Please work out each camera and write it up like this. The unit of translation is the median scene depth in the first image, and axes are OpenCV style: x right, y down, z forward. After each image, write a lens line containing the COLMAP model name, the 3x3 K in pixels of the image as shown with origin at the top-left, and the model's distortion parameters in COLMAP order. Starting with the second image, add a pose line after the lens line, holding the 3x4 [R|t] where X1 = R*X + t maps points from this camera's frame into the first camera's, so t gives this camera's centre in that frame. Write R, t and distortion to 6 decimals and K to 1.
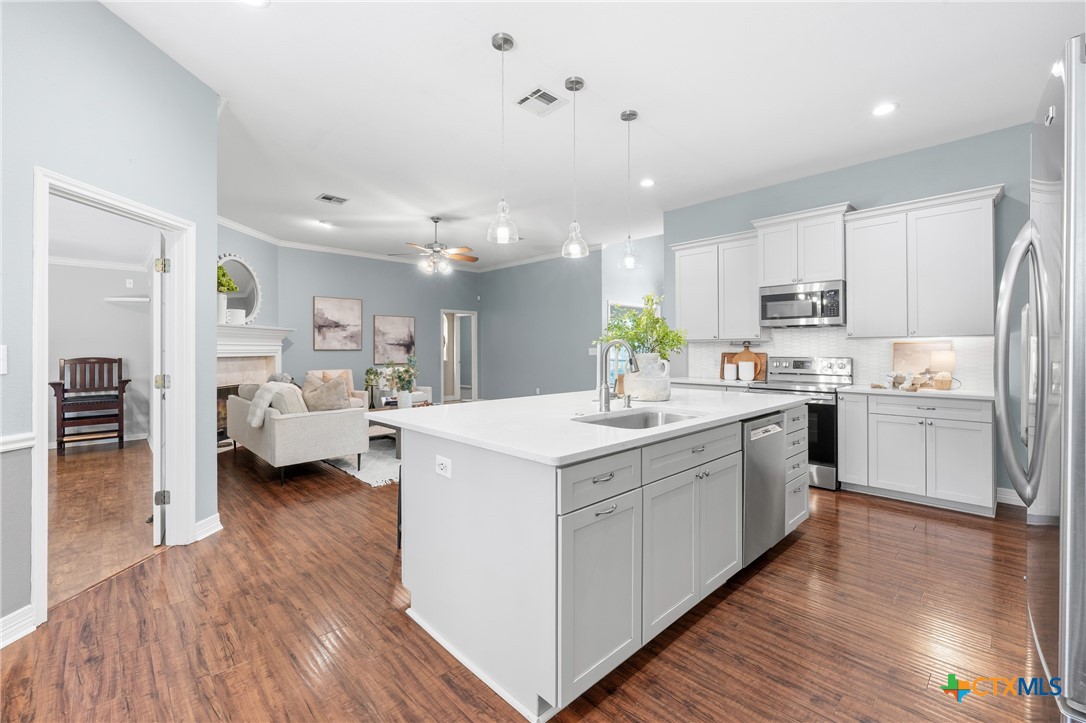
lens RADIAL K [[444.6, 0, 541.9], [0, 444.6, 352.6], [0, 0, 1]] dist [-0.017393, 0.000160]
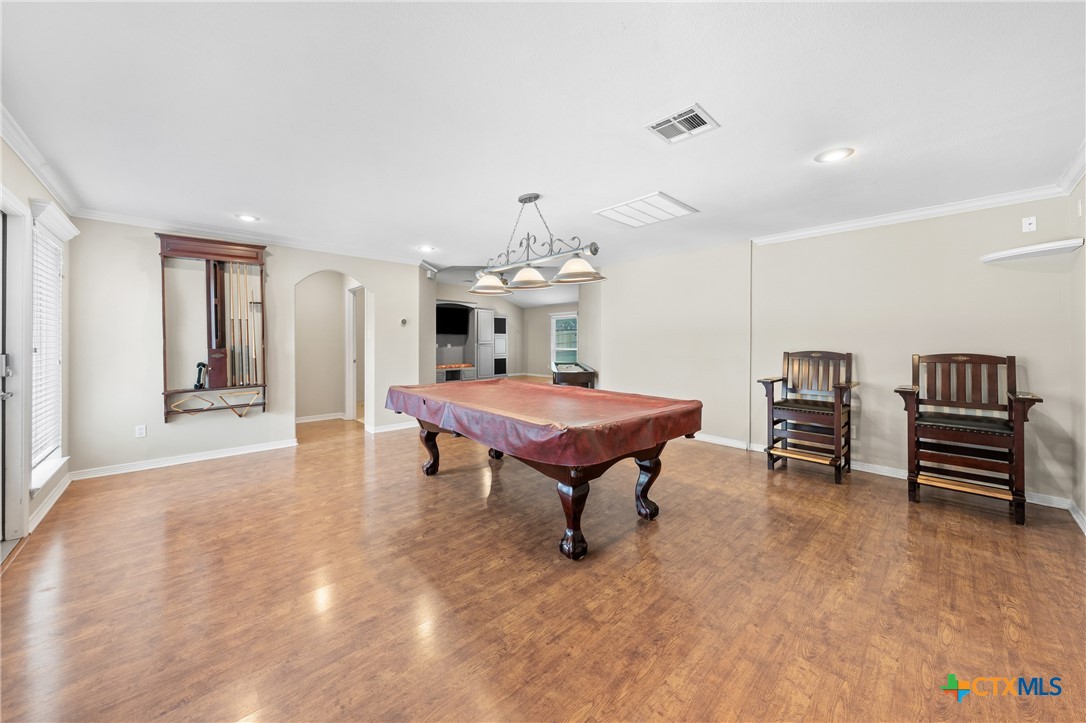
lens RADIAL K [[393.9, 0, 550.2], [0, 393.9, 339.4], [0, 0, 1]] dist [0.001755, 0.000245]
pose [[-0.013961, -0.000265, -0.999902, -0.442182], [0.003895, 0.999992, -0.000320, -0.012235], [0.999895, -0.003900, -0.013960, 0.405393]]
